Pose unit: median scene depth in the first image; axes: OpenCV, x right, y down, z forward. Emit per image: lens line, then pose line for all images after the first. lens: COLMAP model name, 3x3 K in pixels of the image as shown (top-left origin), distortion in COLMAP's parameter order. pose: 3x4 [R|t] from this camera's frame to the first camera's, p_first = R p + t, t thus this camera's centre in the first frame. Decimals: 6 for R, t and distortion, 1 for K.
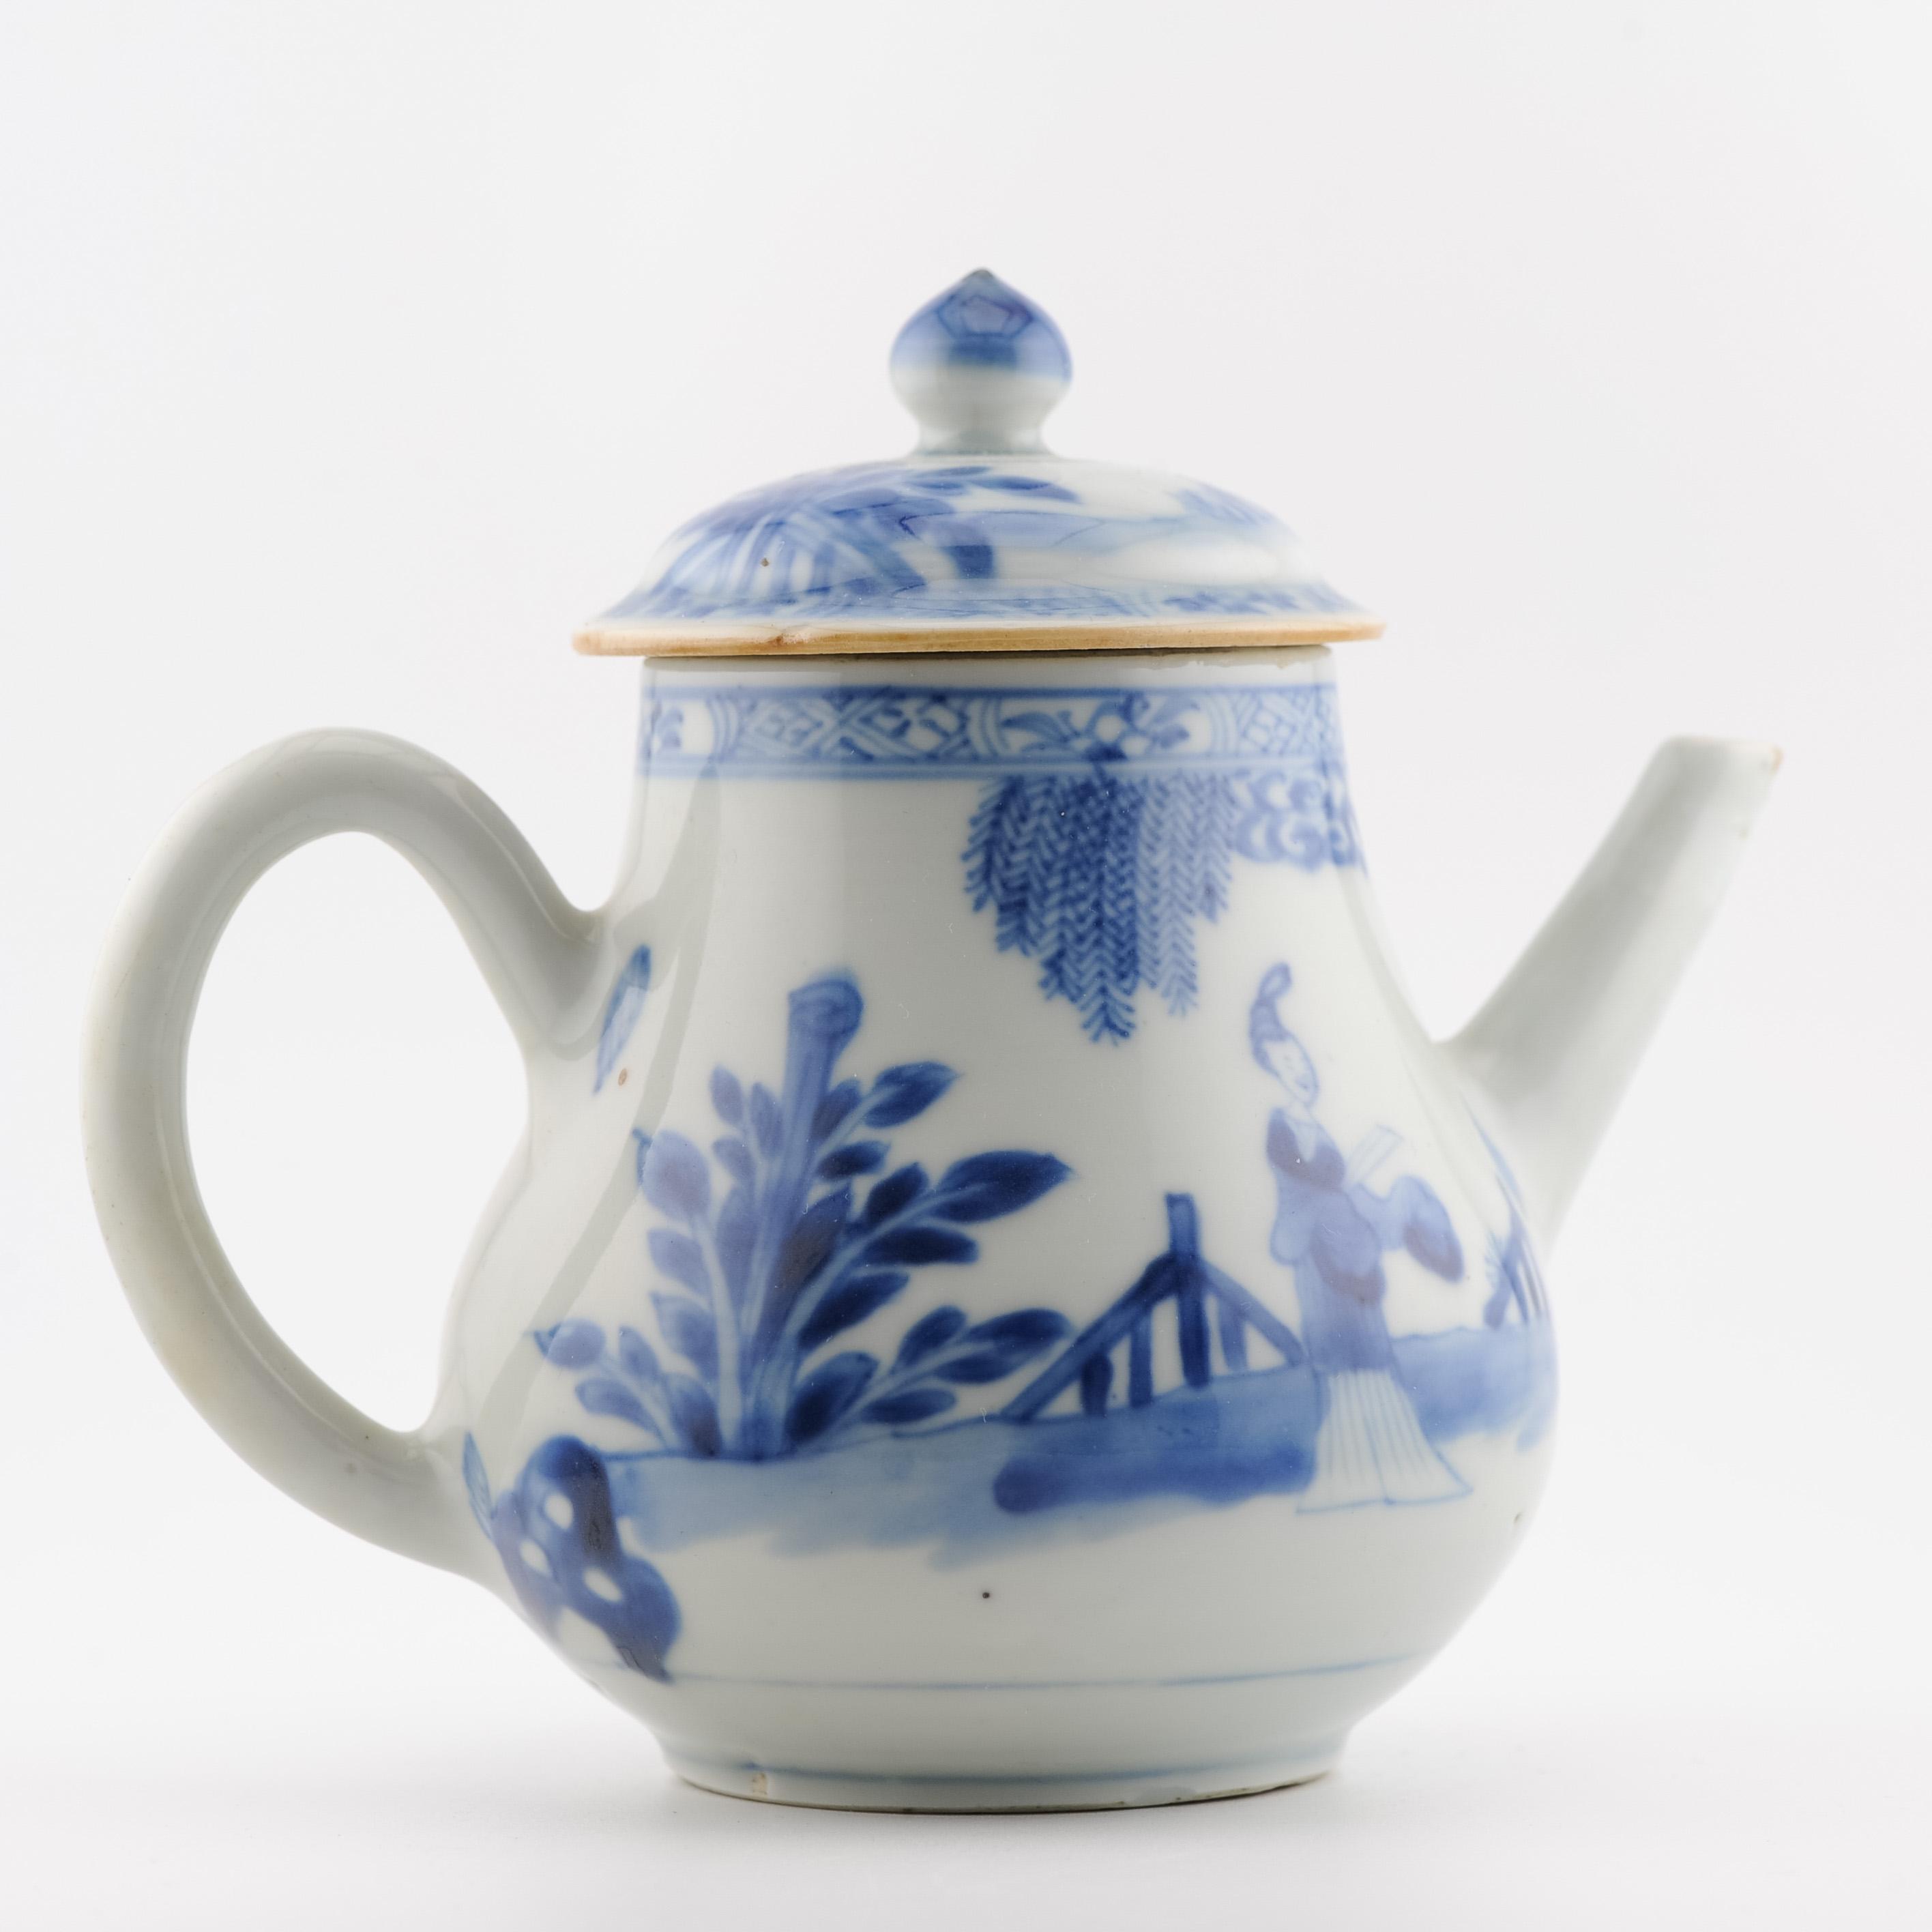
lens RADIAL K [[9083.8, 0, 966.0], [0, 9083.8, 966.0], [0, 0, 1]] dist [0.413486, 11.337100]
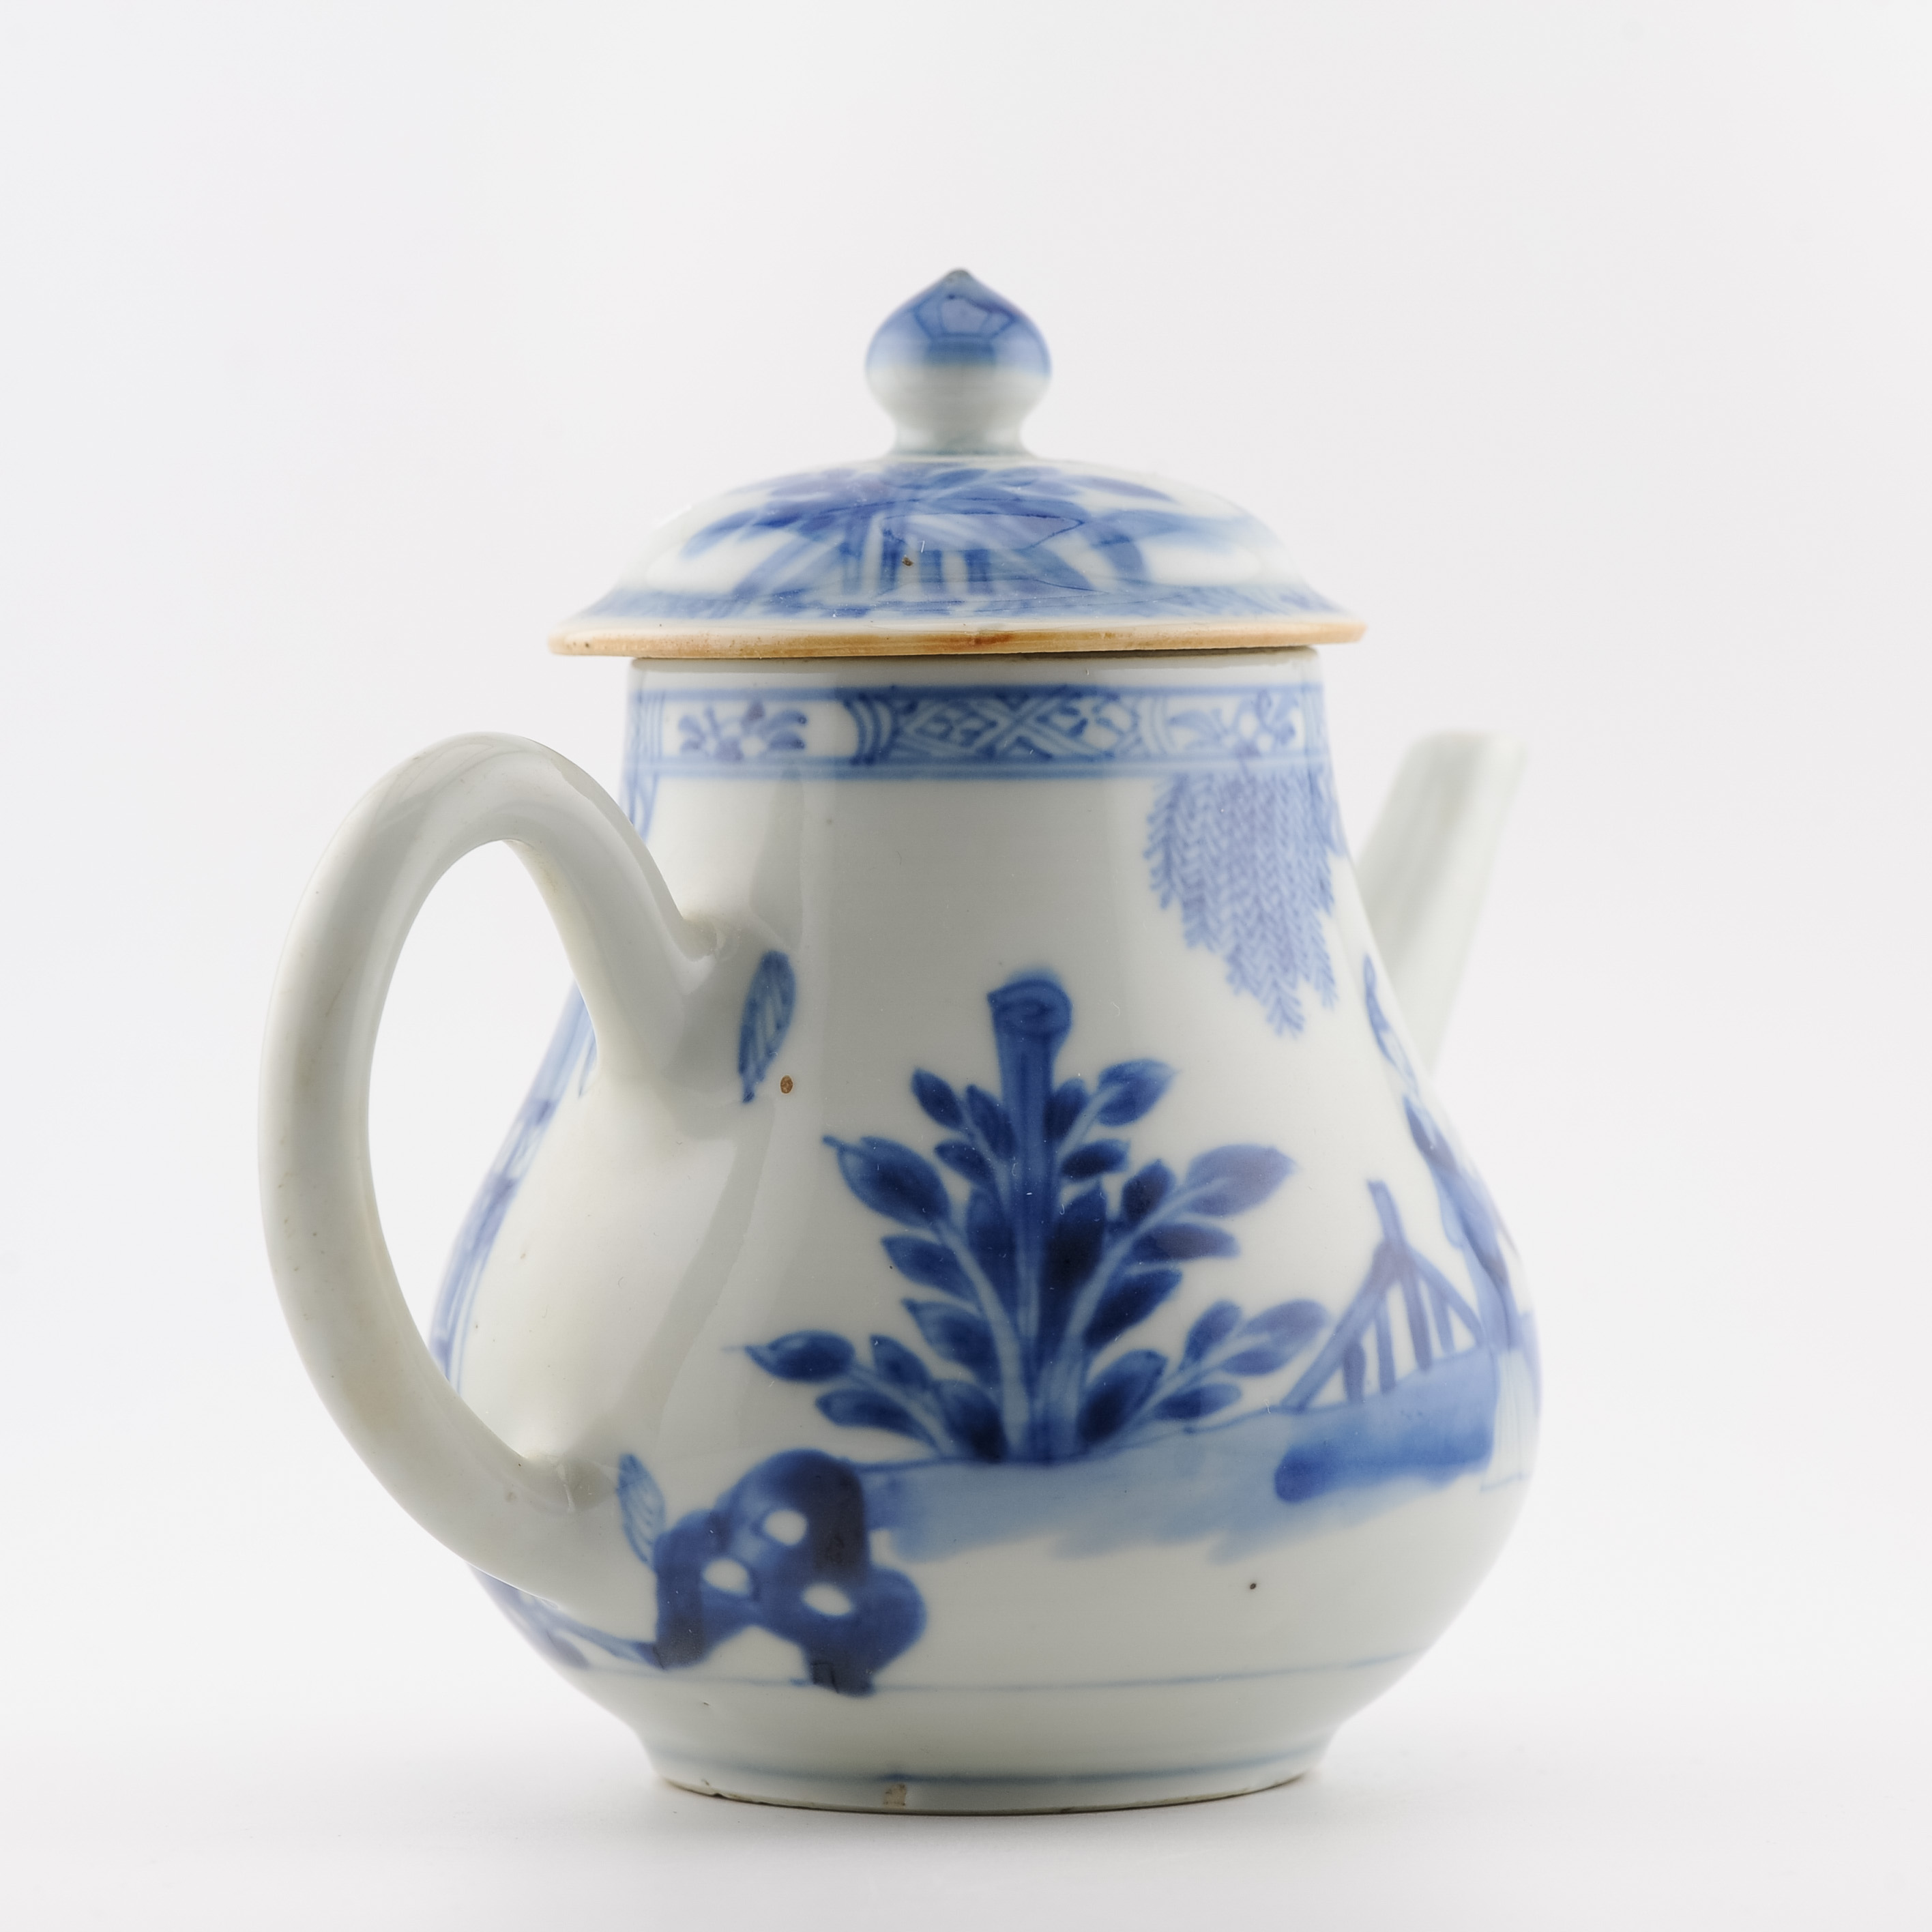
lens RADIAL K [[9083.8, 0, 966.0], [0, 9083.8, 966.0], [0, 0, 1]] dist [0.413486, 11.337100]
pose [[0.862966, -0.021479, 0.504806, -0.523819], [0.023642, 0.999718, 0.002122, -0.002295], [-0.504709, 0.010104, 0.863230, 0.143284]]
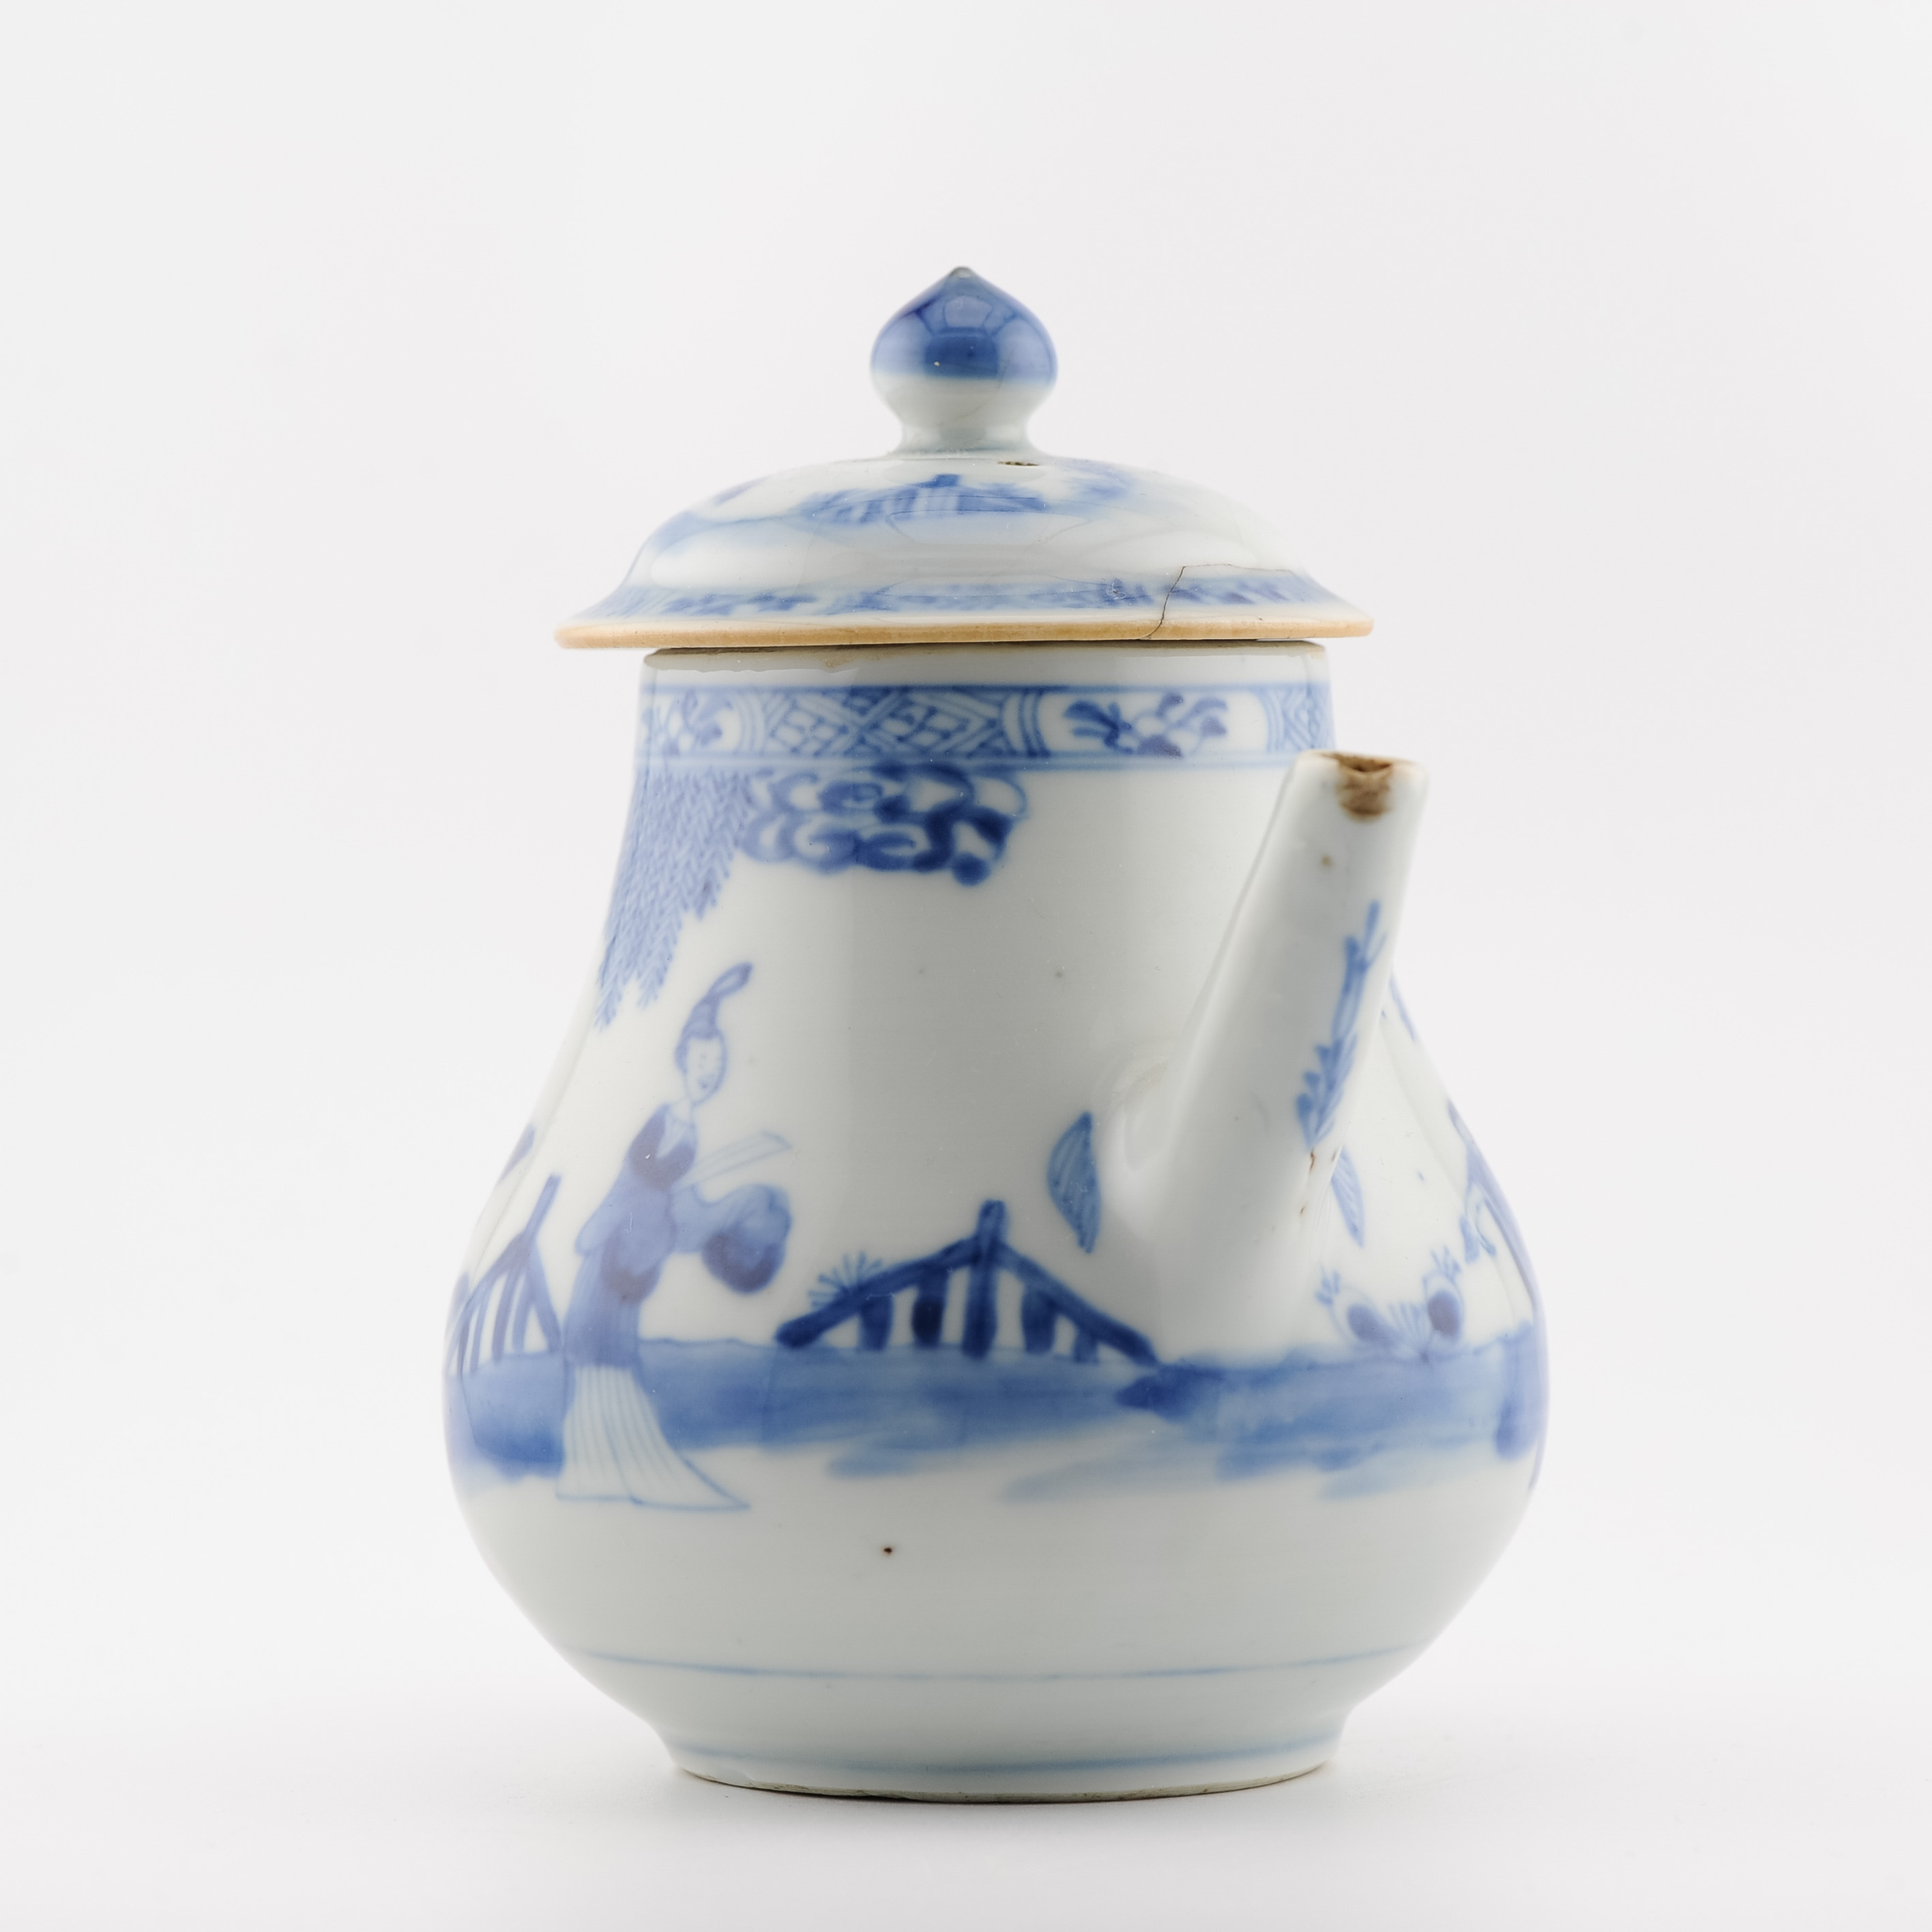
lens RADIAL K [[9083.8, 0, 966.0], [0, 9083.8, 966.0], [0, 0, 1]] dist [0.413486, 11.337100]
pose [[0.152272, 0.048513, -0.987147, 1.036330], [-0.034342, 0.998451, 0.043771, -0.045067], [0.987742, 0.027235, 0.153702, 0.877876]]
